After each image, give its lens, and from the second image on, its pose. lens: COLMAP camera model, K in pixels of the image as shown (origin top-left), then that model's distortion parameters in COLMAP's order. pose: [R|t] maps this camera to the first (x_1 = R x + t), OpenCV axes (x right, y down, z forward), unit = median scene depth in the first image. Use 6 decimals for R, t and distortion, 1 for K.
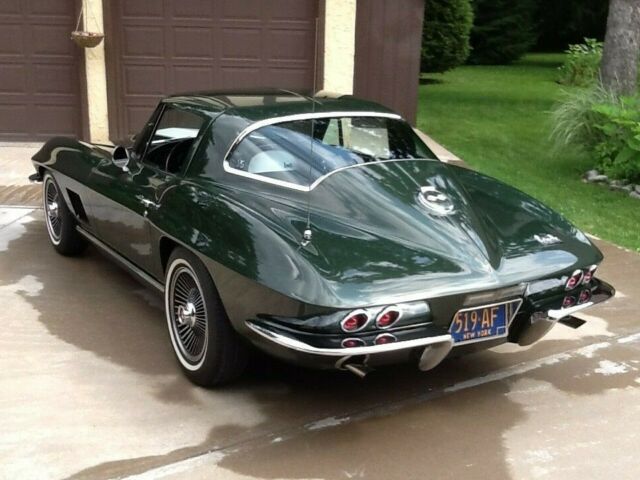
lens RADIAL K [[792.3, 0, 320.0], [0, 792.3, 240.0], [0, 0, 1]] dist [0.009770, -0.098005]
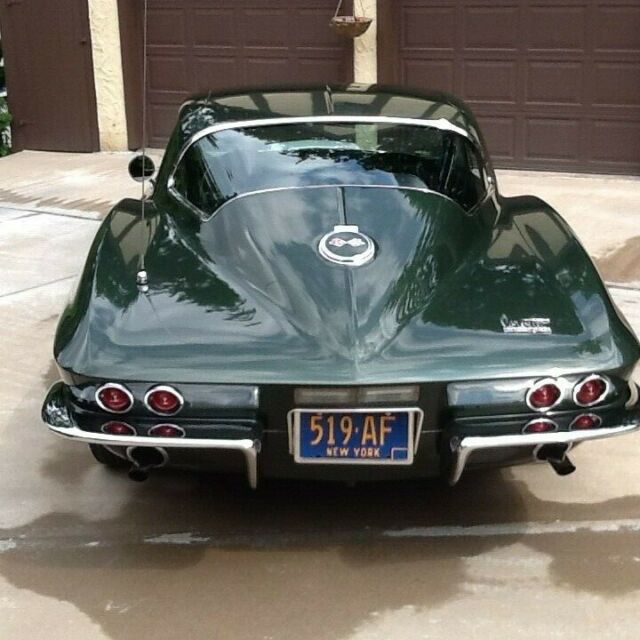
lens RADIAL K [[1056.5, 0, 320.0], [0, 1056.5, 320.0], [0, 0, 1]] dist [-0.014209, 0.233288]
pose [[0.869890, 0.109527, -0.480932, 0.415630], [-0.099886, 0.993949, 0.045692, -0.020166], [0.483027, 0.008292, 0.875566, 0.150684]]
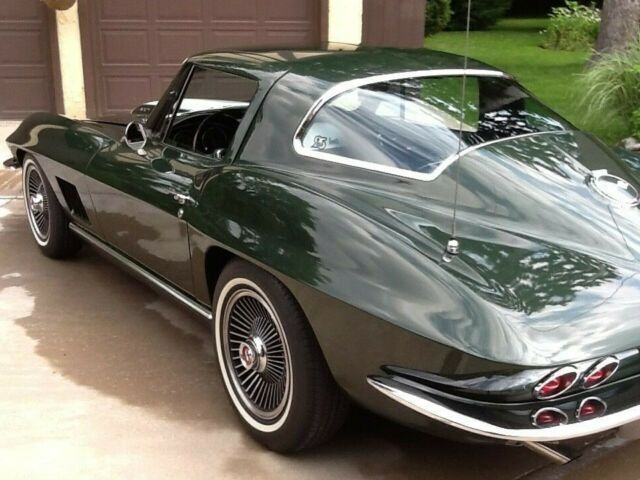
lens RADIAL K [[792.3, 0, 320.0], [0, 792.3, 240.0], [0, 0, 1]] dist [0.009770, -0.098005]
pose [[0.998634, -0.027855, 0.044212, -0.103231], [0.026319, 0.999042, 0.034961, -0.025310], [-0.045143, -0.033749, 0.998410, 0.214298]]
